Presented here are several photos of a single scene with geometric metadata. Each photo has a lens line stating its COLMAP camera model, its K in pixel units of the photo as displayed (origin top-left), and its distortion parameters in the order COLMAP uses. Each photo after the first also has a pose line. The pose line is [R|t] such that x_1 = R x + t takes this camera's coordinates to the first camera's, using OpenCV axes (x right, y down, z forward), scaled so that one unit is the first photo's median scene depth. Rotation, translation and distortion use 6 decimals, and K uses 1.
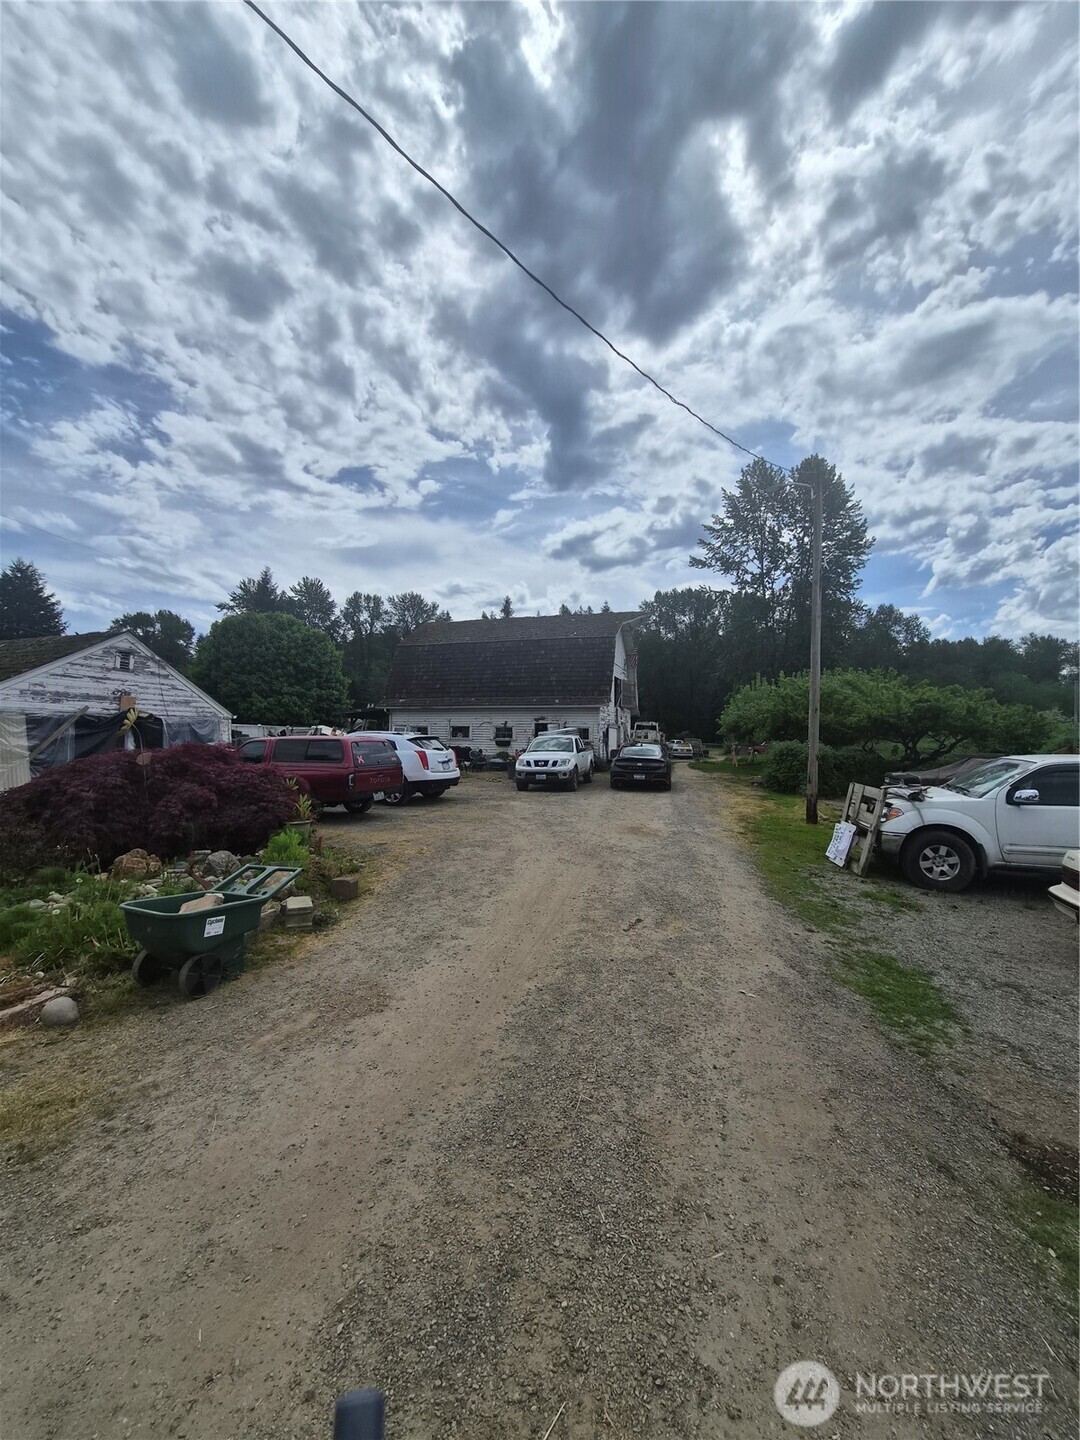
lens RADIAL K [[576.9, 0, 548.8], [0, 576.9, 726.2], [0, 0, 1]] dist [0.009050, 0.001240]
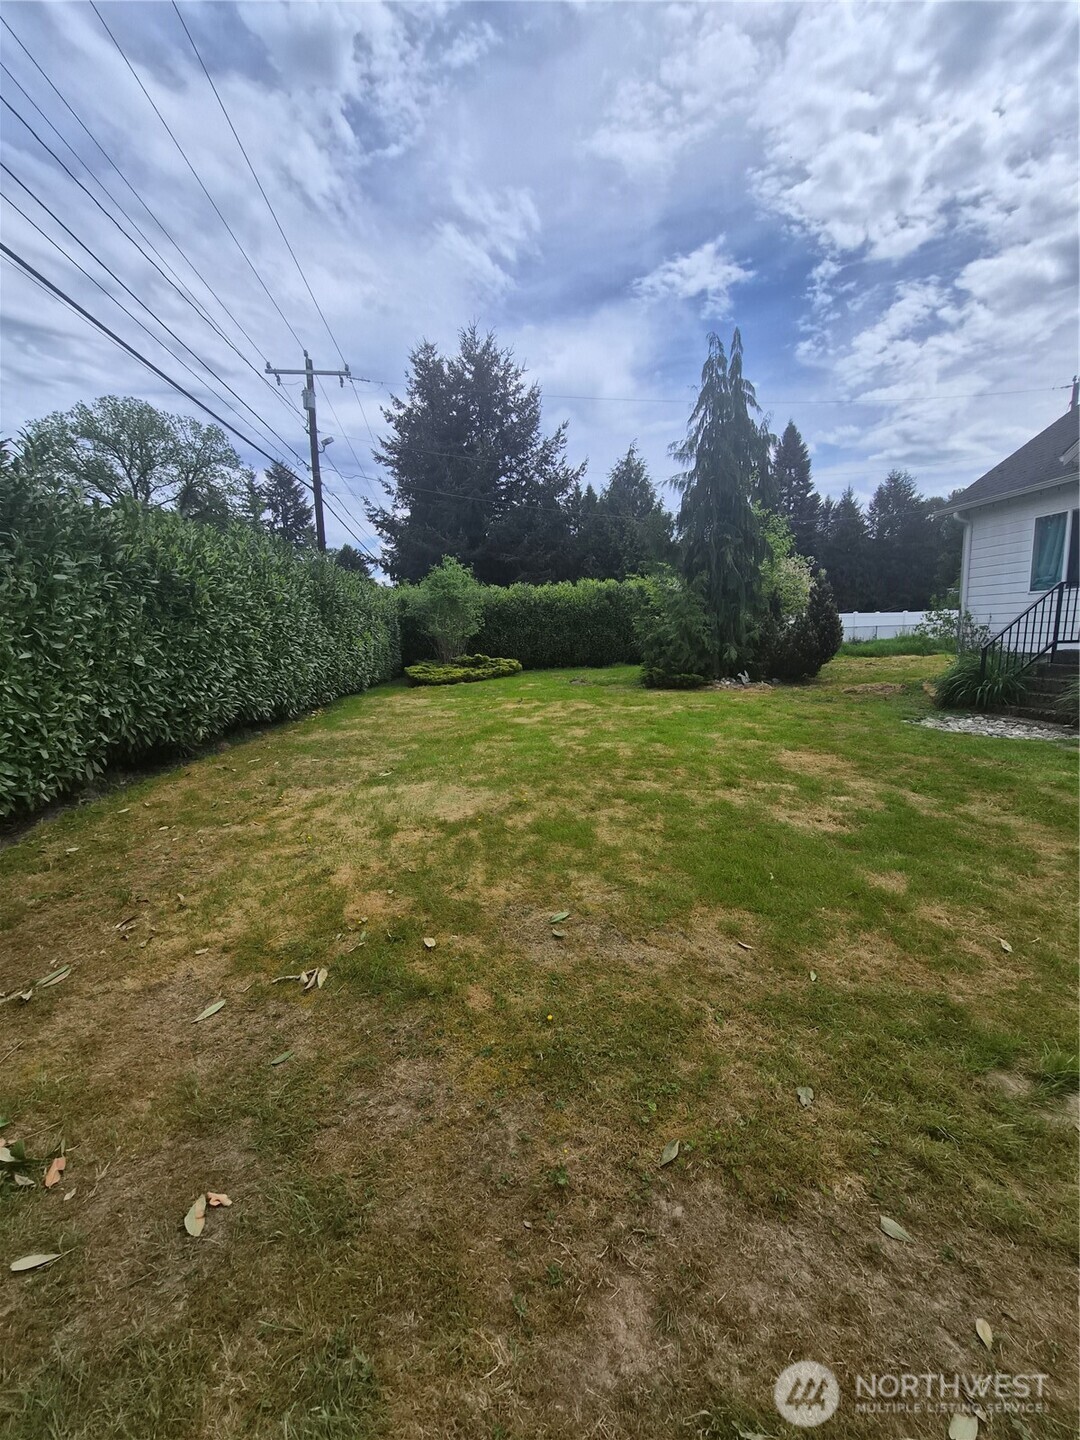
lens RADIAL K [[576.9, 0, 543.7], [0, 576.9, 719.4], [0, 0, 1]] dist [0.009050, 0.001240]
pose [[0.451111, 0.102256, -0.886590, -0.070803], [0.063457, 0.987225, 0.146151, -0.003295], [0.890209, -0.122191, 0.438859, -0.112384]]
